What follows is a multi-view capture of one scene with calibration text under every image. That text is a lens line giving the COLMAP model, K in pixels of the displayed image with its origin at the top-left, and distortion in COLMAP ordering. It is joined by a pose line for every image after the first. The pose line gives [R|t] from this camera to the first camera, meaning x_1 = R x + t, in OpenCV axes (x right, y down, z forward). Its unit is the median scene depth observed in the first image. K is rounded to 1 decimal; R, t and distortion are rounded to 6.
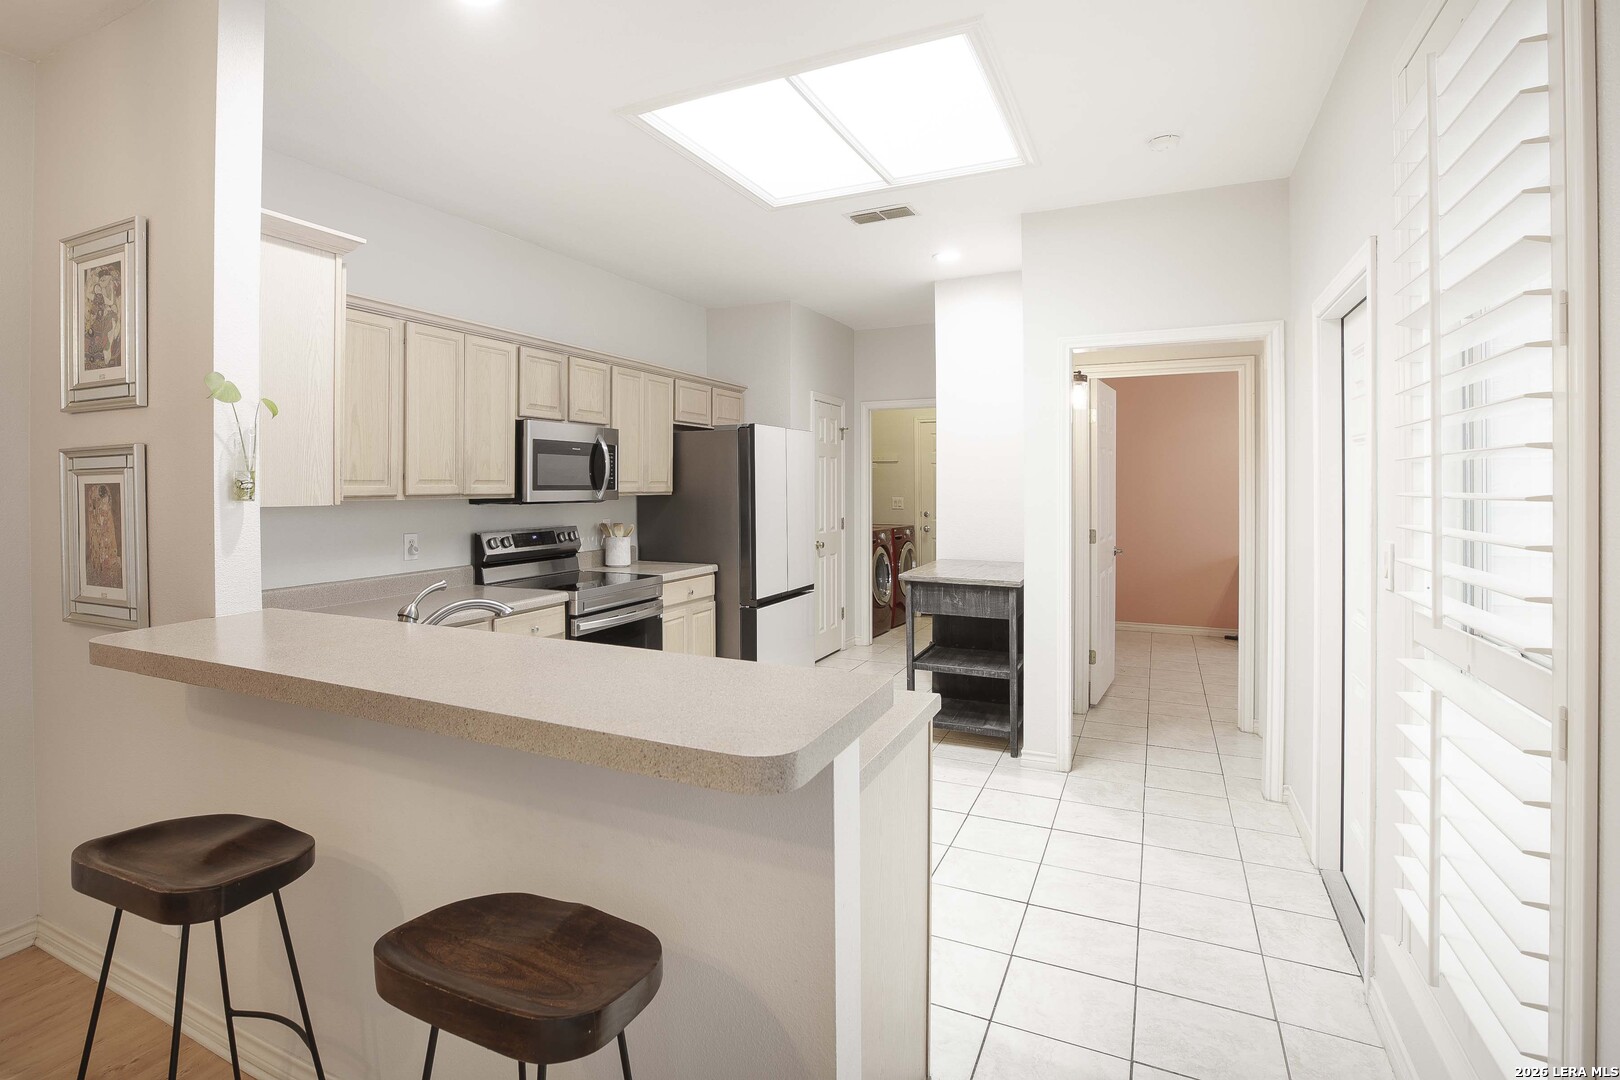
lens RADIAL K [[821.1, 0, 727.2], [0, 821.1, 480.1], [0, 0, 1]] dist [-0.040012, 0.002595]
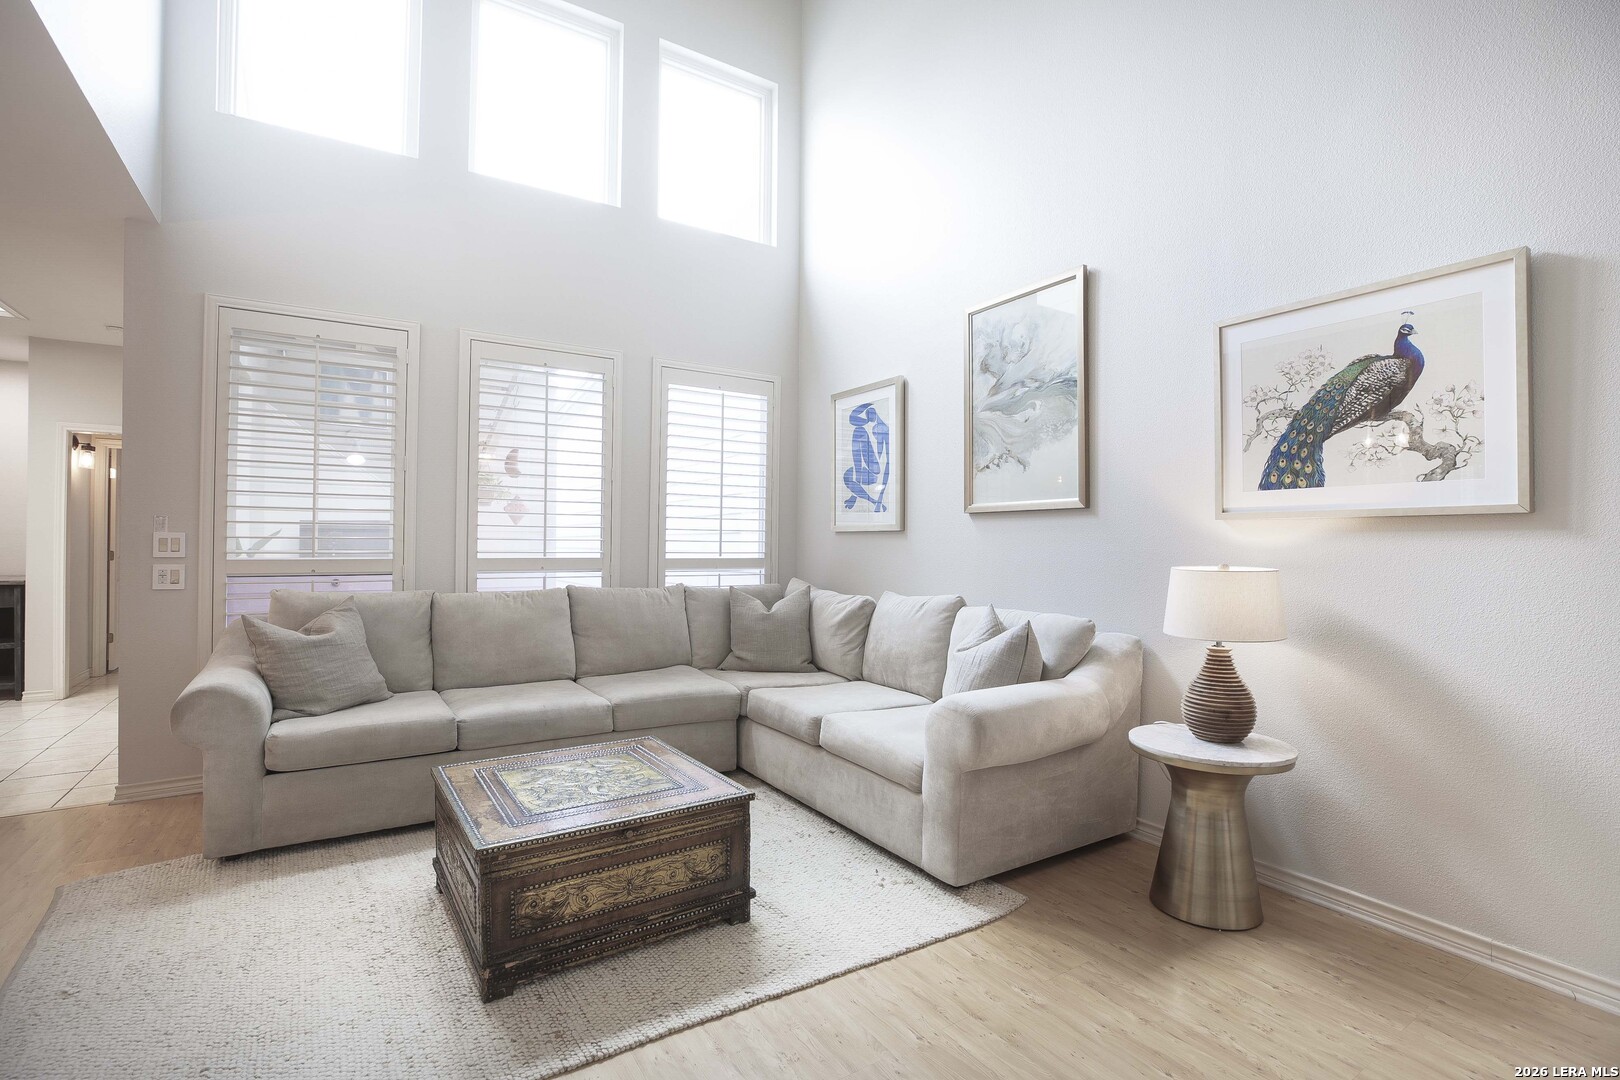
lens RADIAL K [[743.1, 0, 810.7], [0, 743.1, 539.3], [0, 0, 1]] dist [-0.044112, 0.013101]
pose [[0.487328, 0.010668, 0.873154, -0.085796], [-0.011721, 0.999915, -0.005675, 0.038840], [-0.873140, -0.007468, 0.487412, -0.883006]]
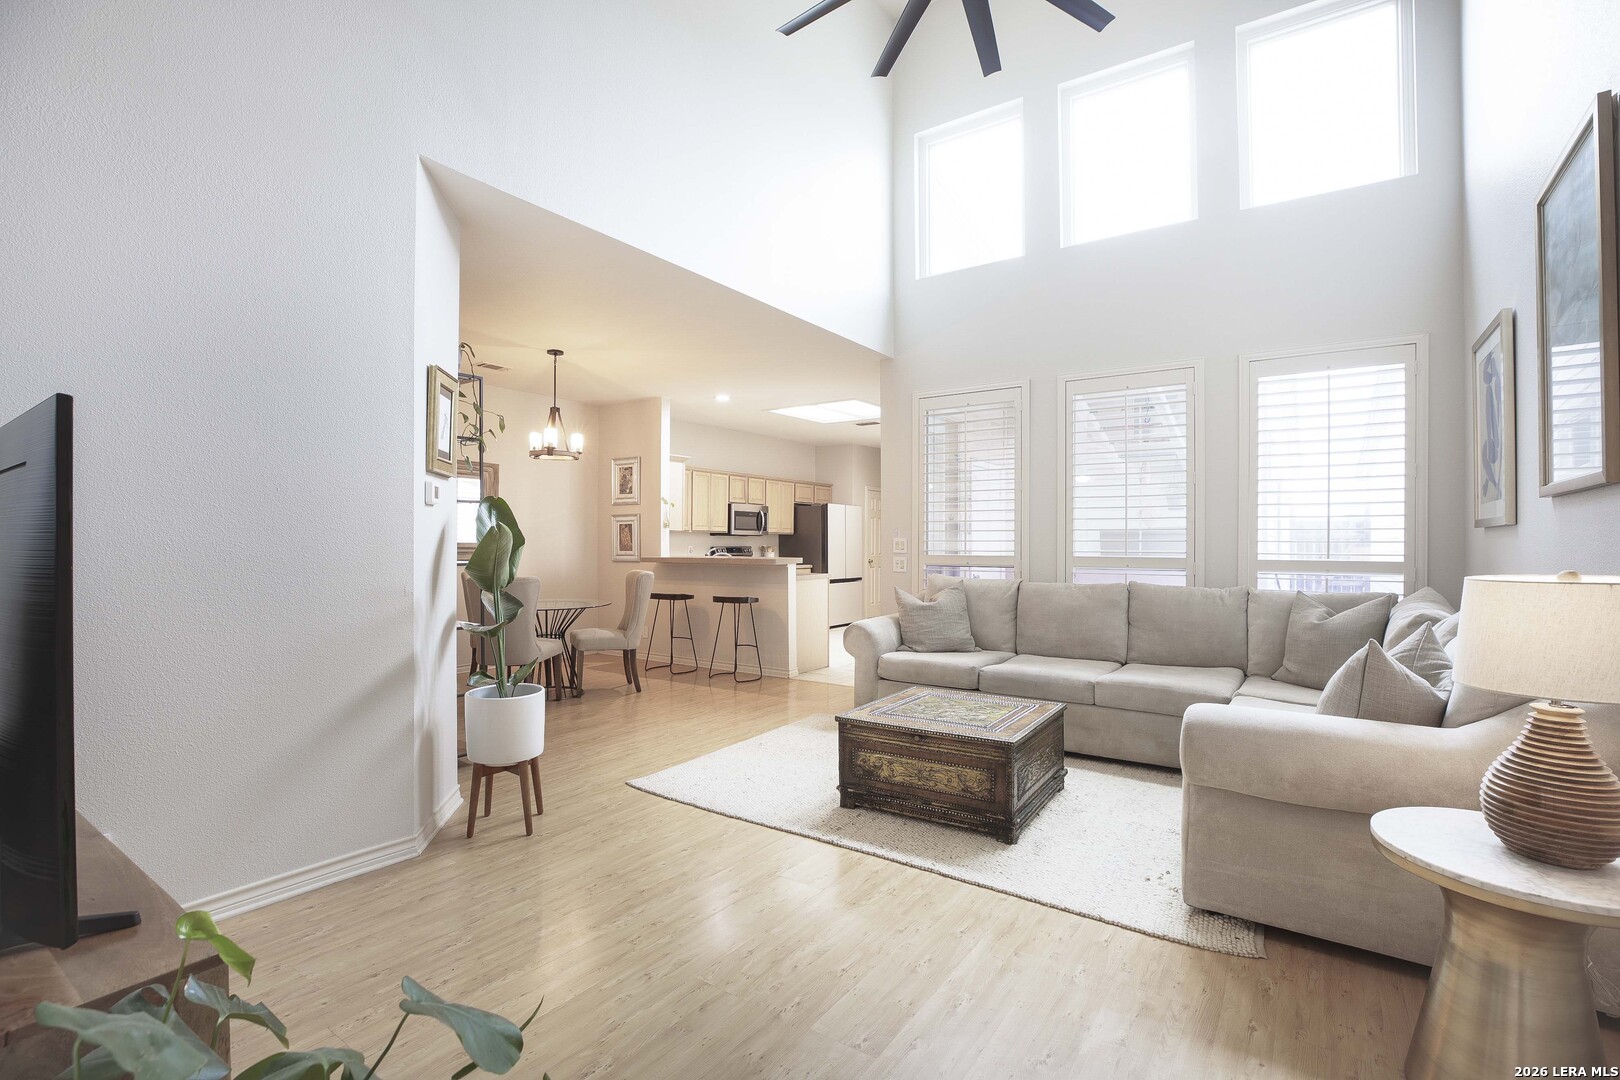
lens RADIAL K [[743.1, 0, 809.9], [0, 743.1, 538.7], [0, 0, 1]] dist [-0.044112, 0.013101]
pose [[0.993044, 0.005933, -0.117591, 0.273428], [-0.006032, 0.999982, -0.000485, 0.037789], [0.117586, 0.001191, 0.993062, -1.287035]]
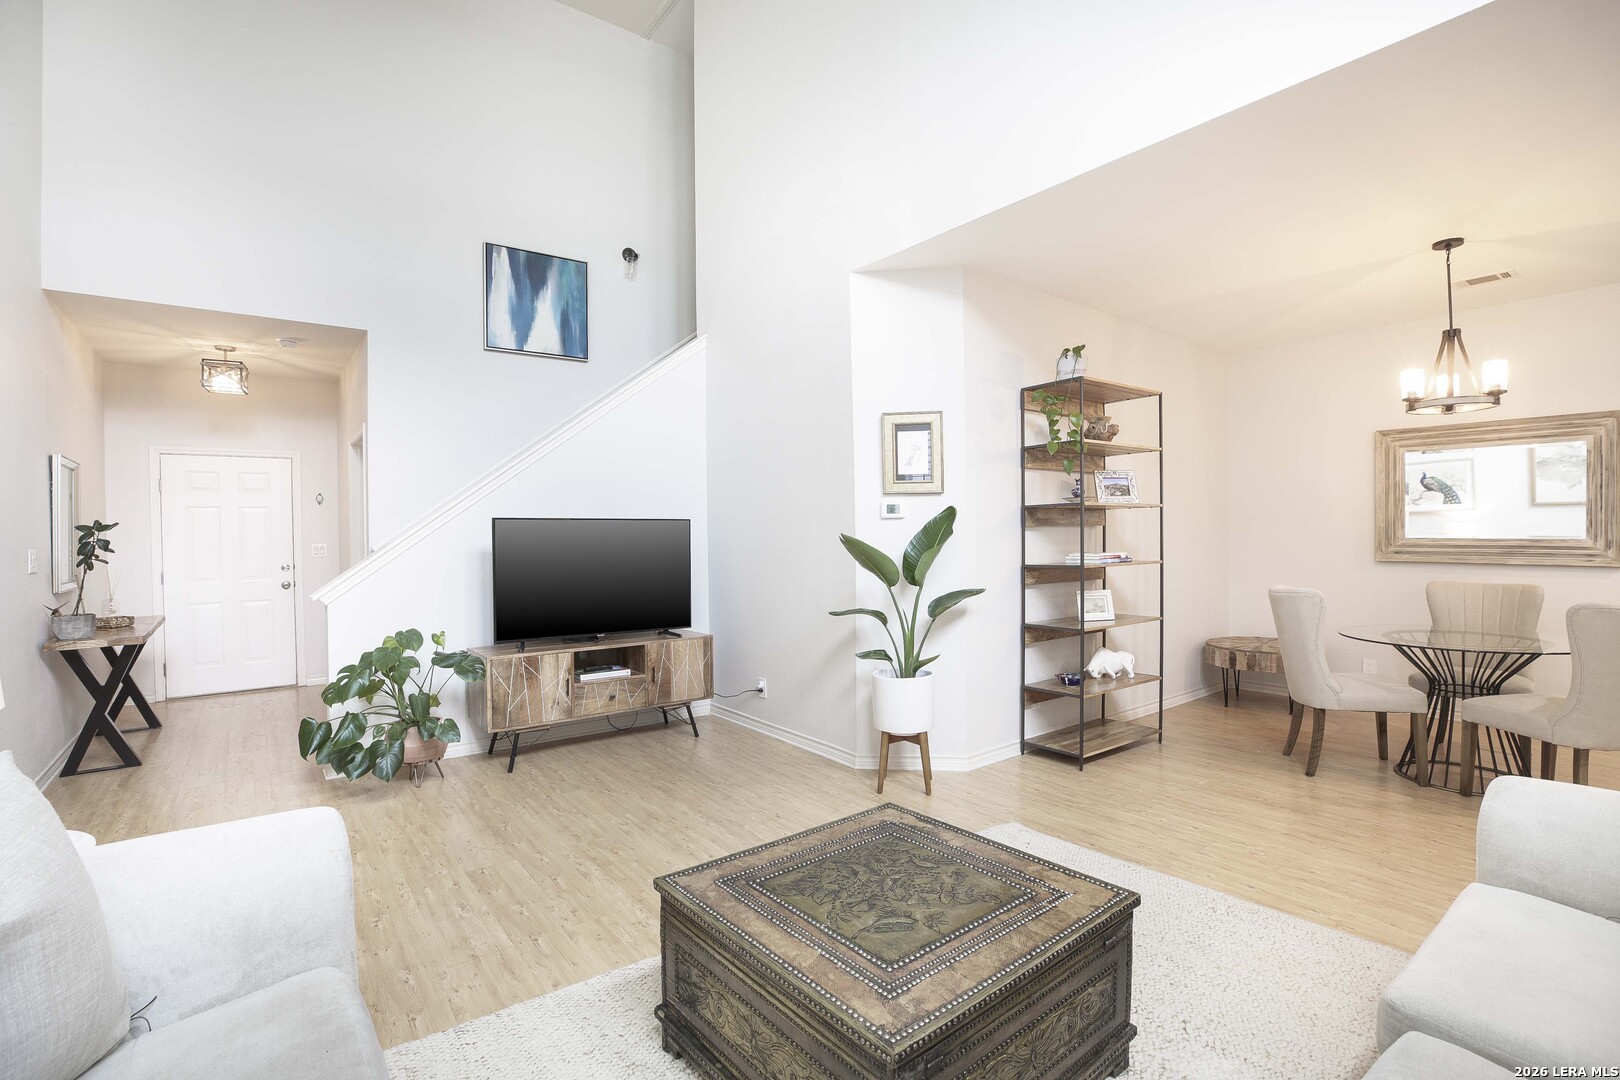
lens RADIAL K [[743.1, 0, 811.2], [0, 743.1, 538.6], [0, 0, 1]] dist [-0.044112, 0.013101]
pose [[-0.409629, 0.012814, -0.912162, 0.740620], [0.016561, 0.999841, 0.006608, 0.024168], [0.912102, -0.012399, -0.409776, -0.308758]]
